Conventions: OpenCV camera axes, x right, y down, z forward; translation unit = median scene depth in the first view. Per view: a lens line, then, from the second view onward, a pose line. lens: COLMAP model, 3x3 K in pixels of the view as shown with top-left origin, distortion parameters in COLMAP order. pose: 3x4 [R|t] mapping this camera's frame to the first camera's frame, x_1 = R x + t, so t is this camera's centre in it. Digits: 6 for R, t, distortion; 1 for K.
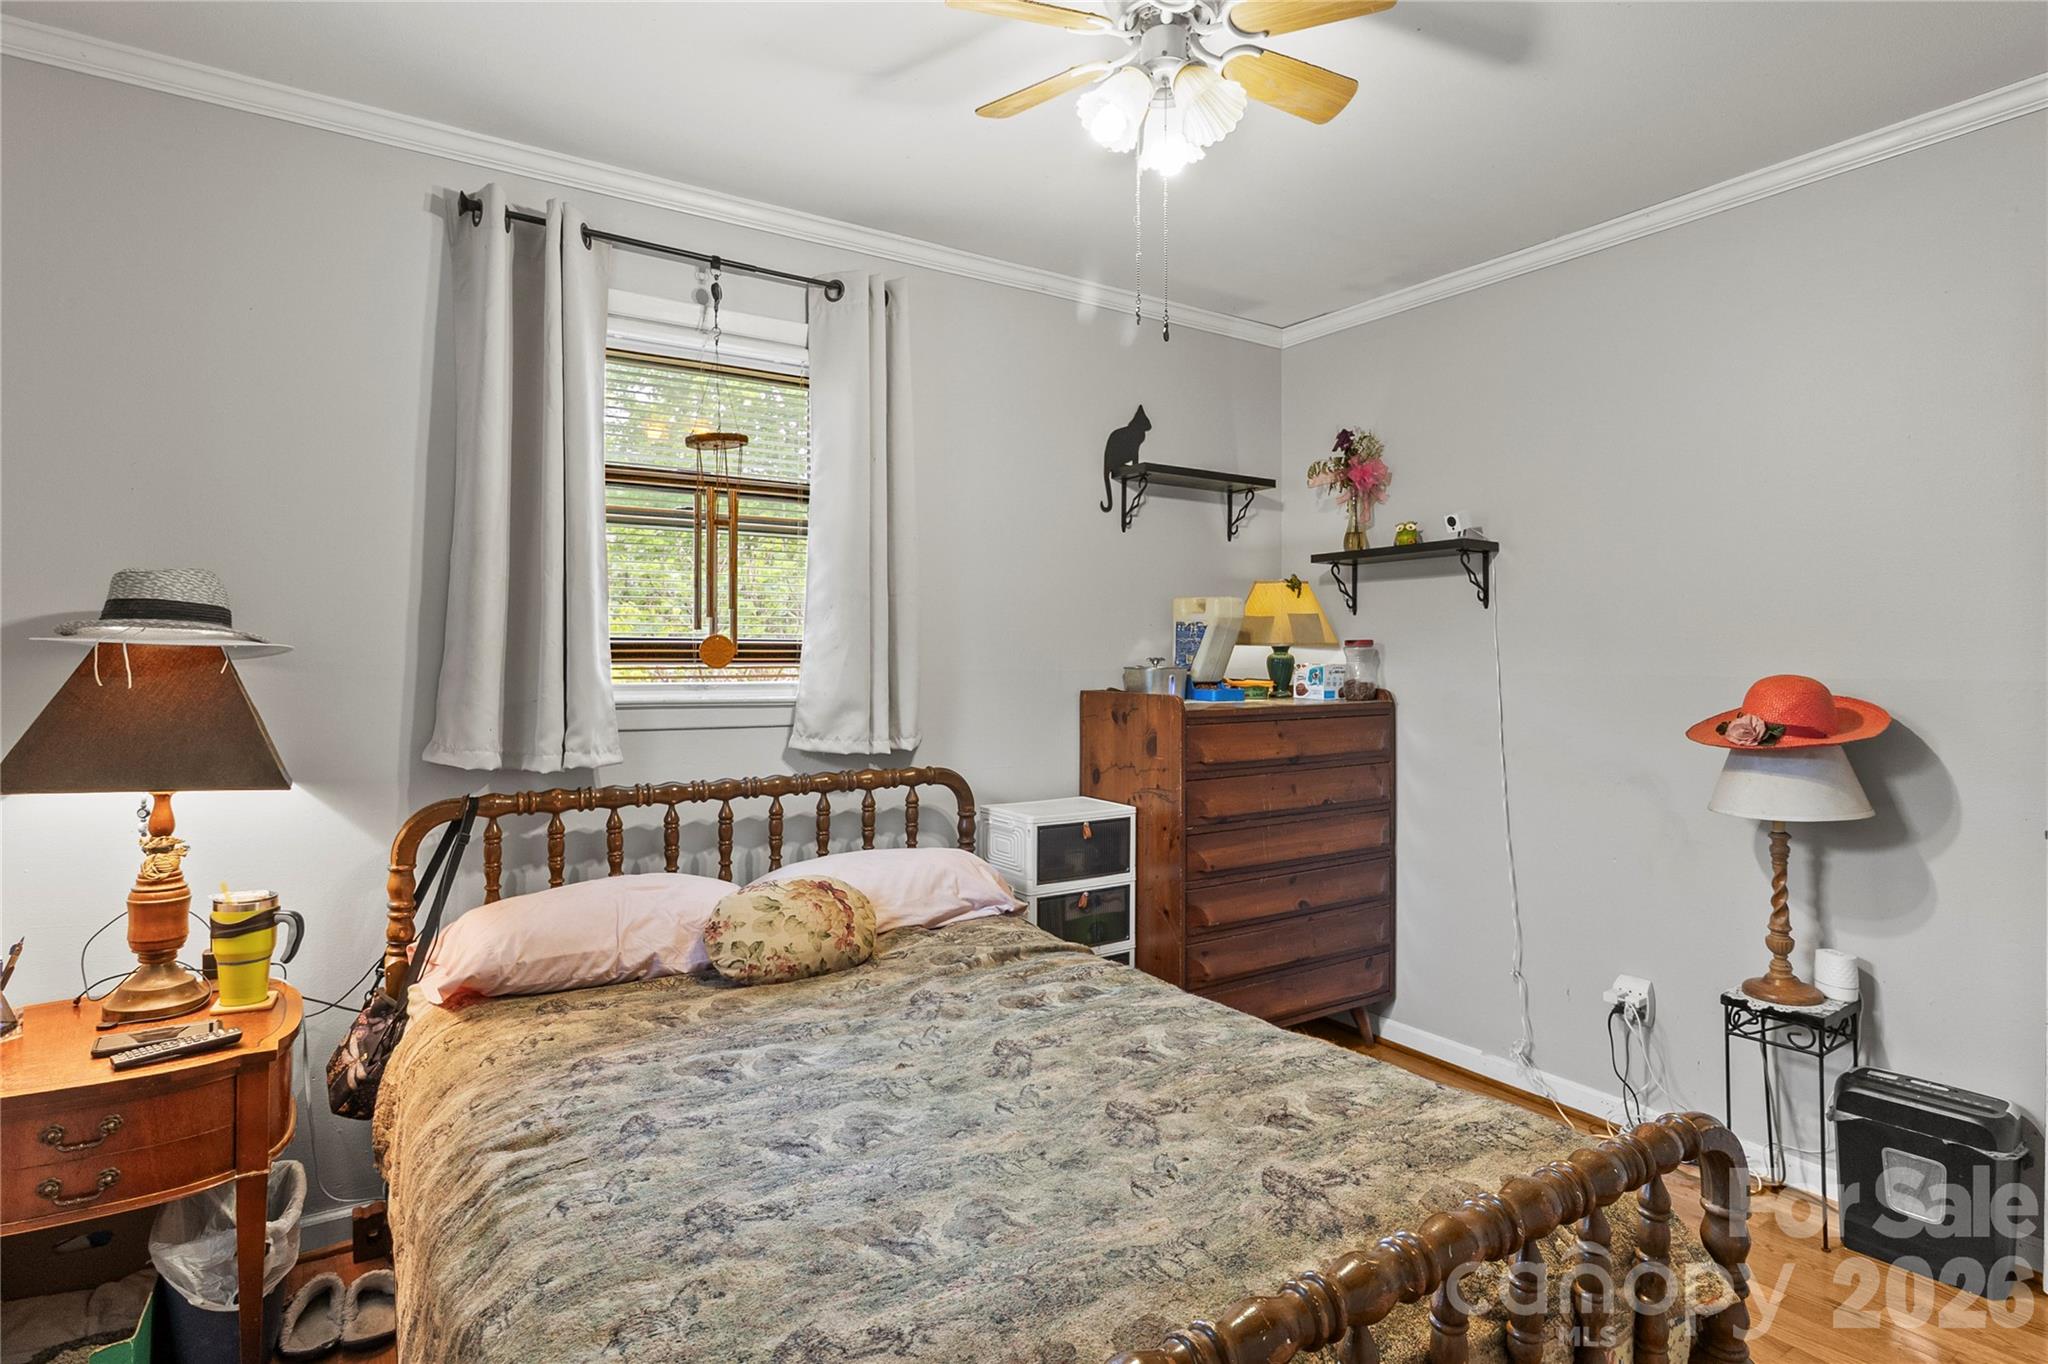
lens RADIAL K [[1095.6, 0, 1036.9], [0, 1095.6, 647.8], [0, 0, 1]] dist [-0.001318, 0.000258]
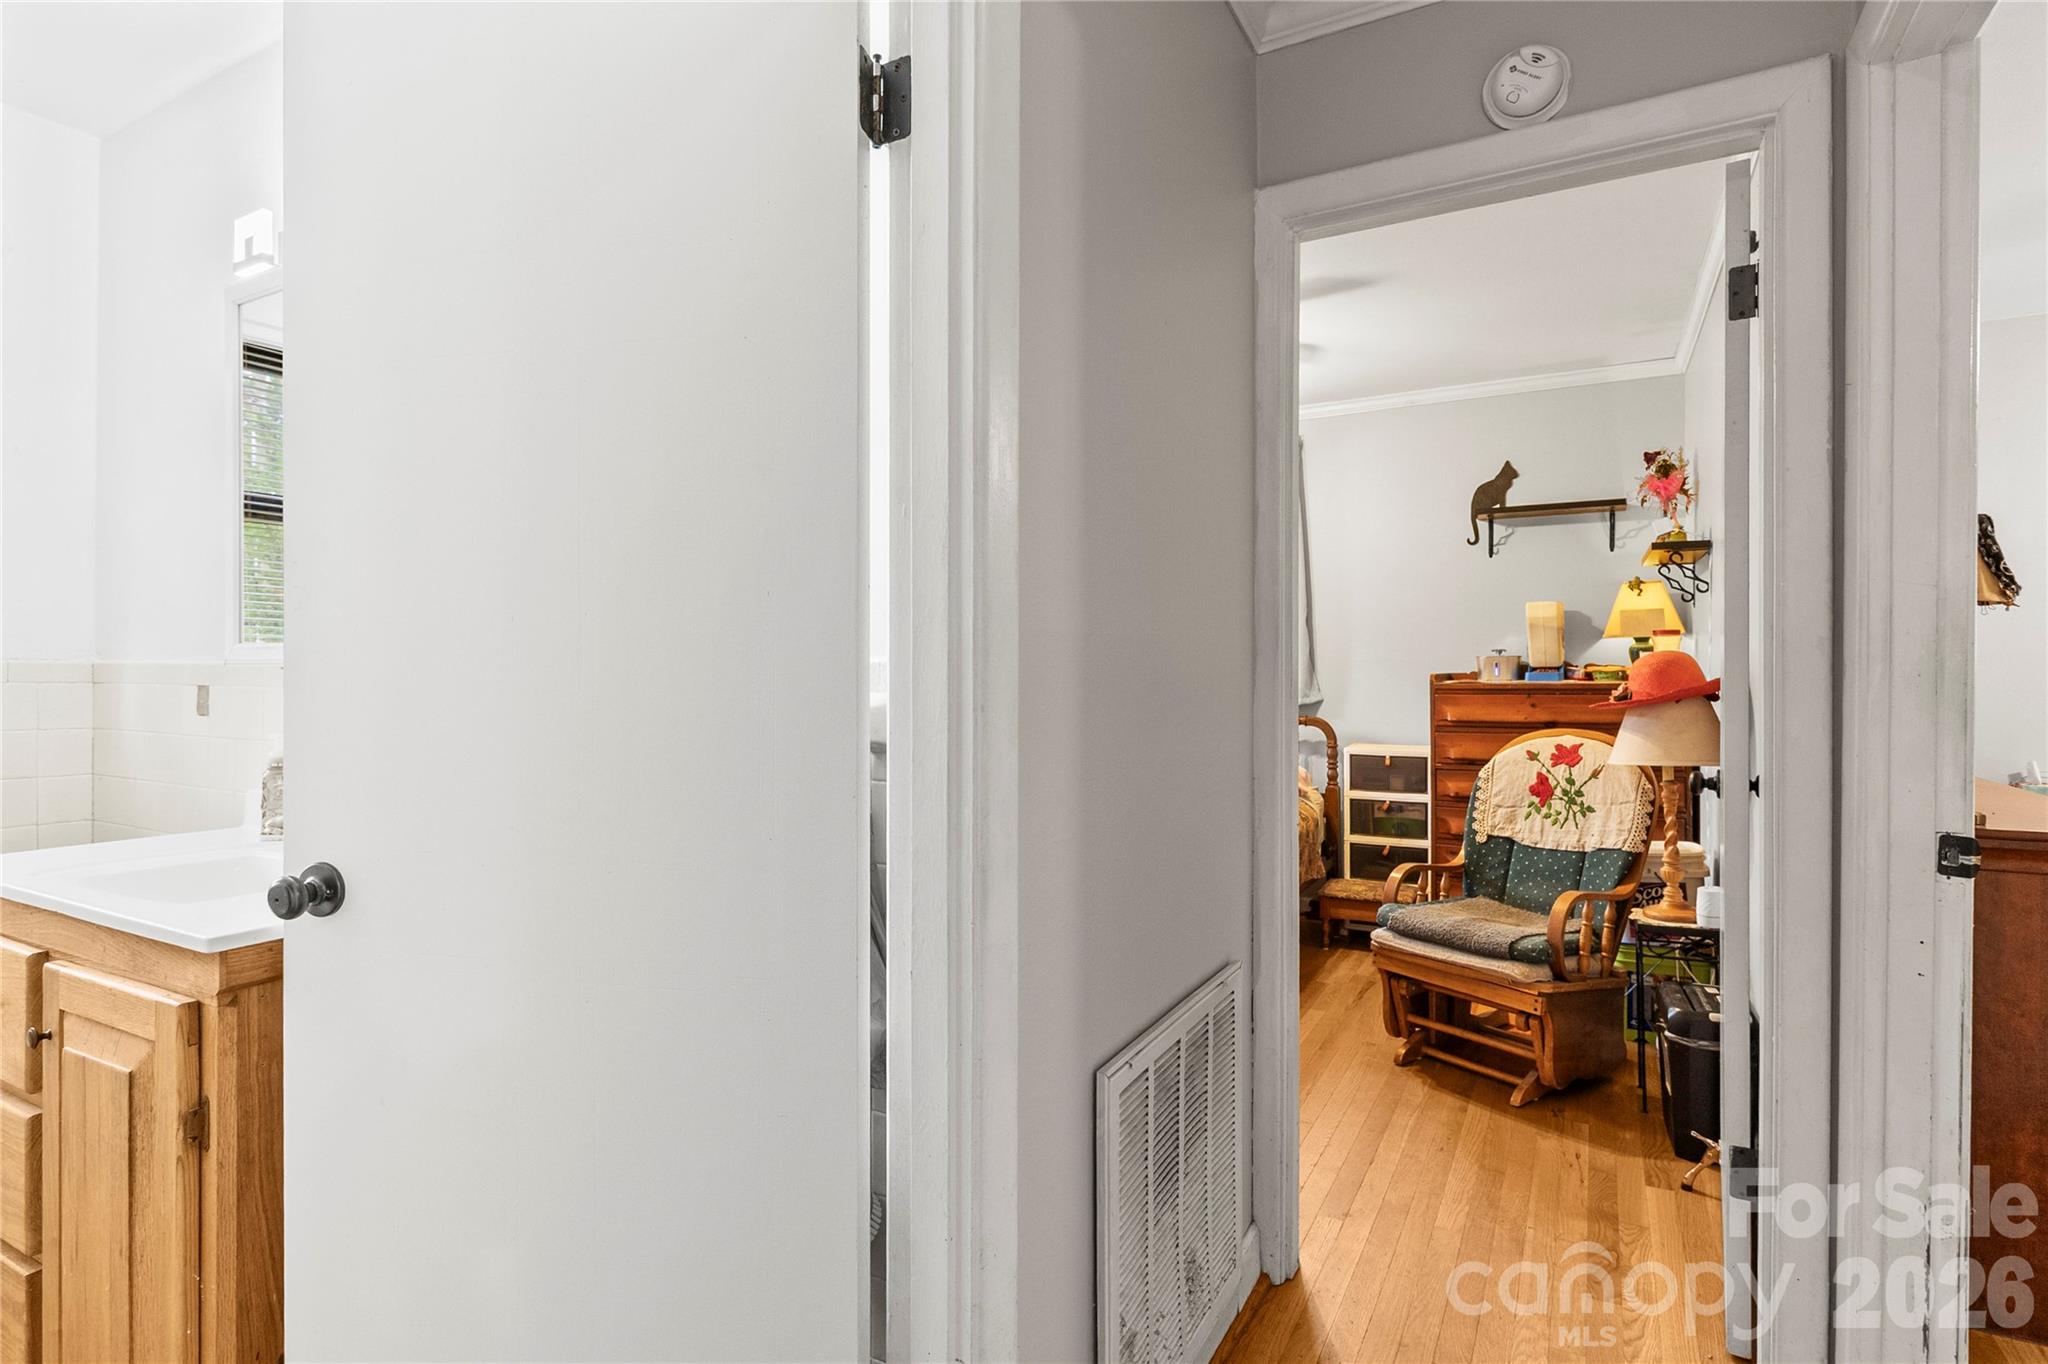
lens RADIAL K [[1018.8, 0, 1043.1], [0, 1018.8, 671.6], [0, 0, 1]] dist [-0.001038, -0.001618]
pose [[0.455341, -0.002857, -0.890313, 1.235340], [0.010383, 0.999944, 0.002101, 0.036045], [0.890257, -0.010201, 0.455345, -0.096816]]
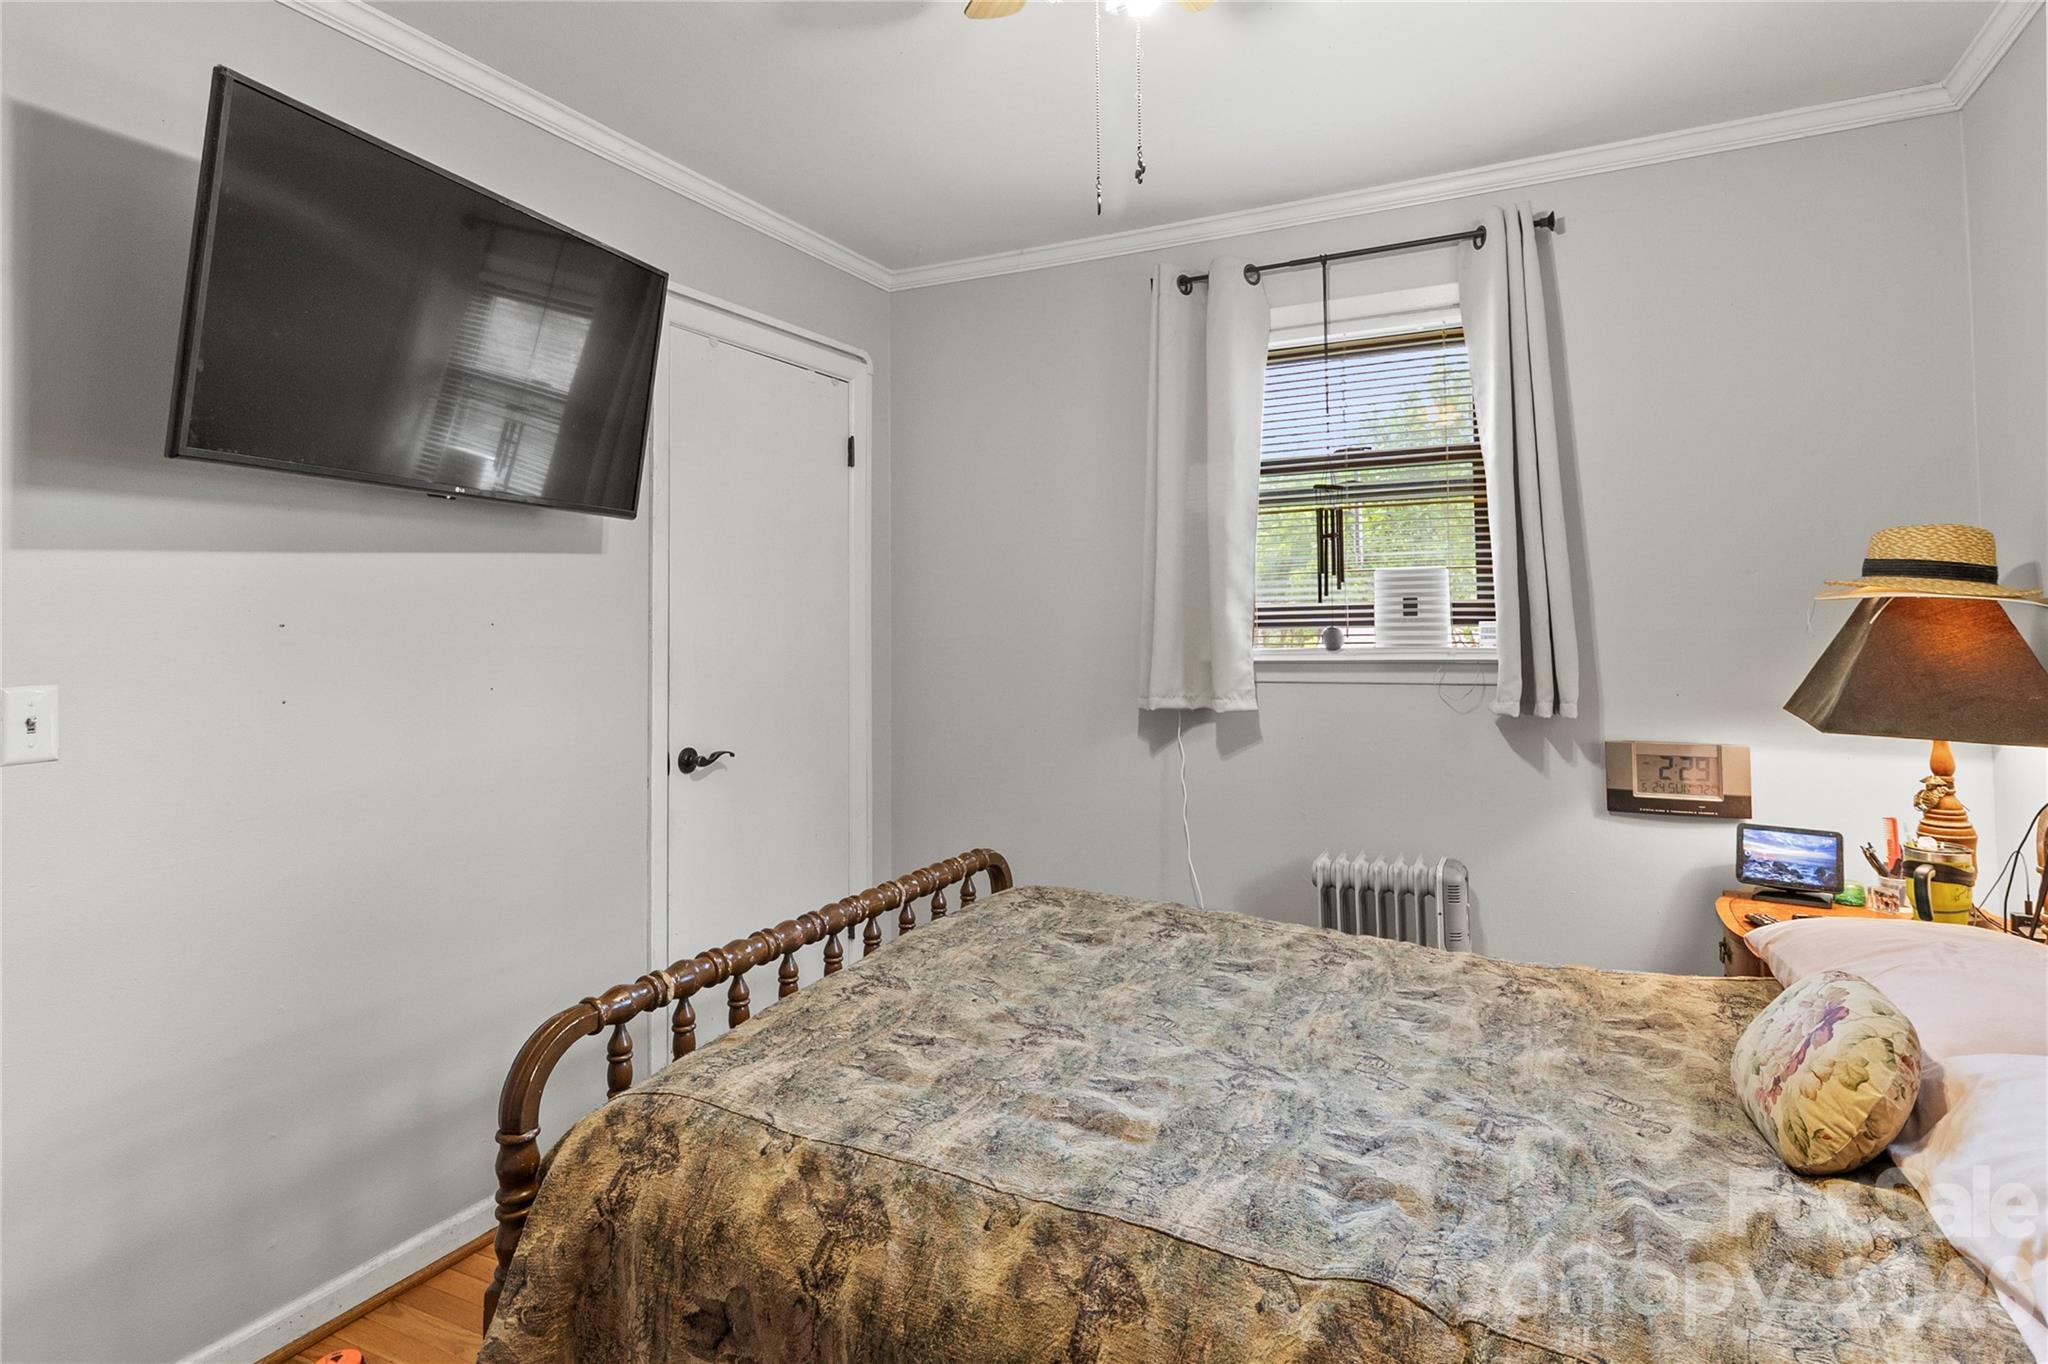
lens RADIAL K [[1081.3, 0, 1034.1], [0, 1081.3, 624.6], [0, 0, 1]] dist [-0.002049, 0.000124]
pose [[-0.869508, 0.002553, -0.493912, 0.361017], [0.014533, 0.999686, -0.020416, 0.024631], [0.493705, -0.024930, -0.869272, 1.102473]]
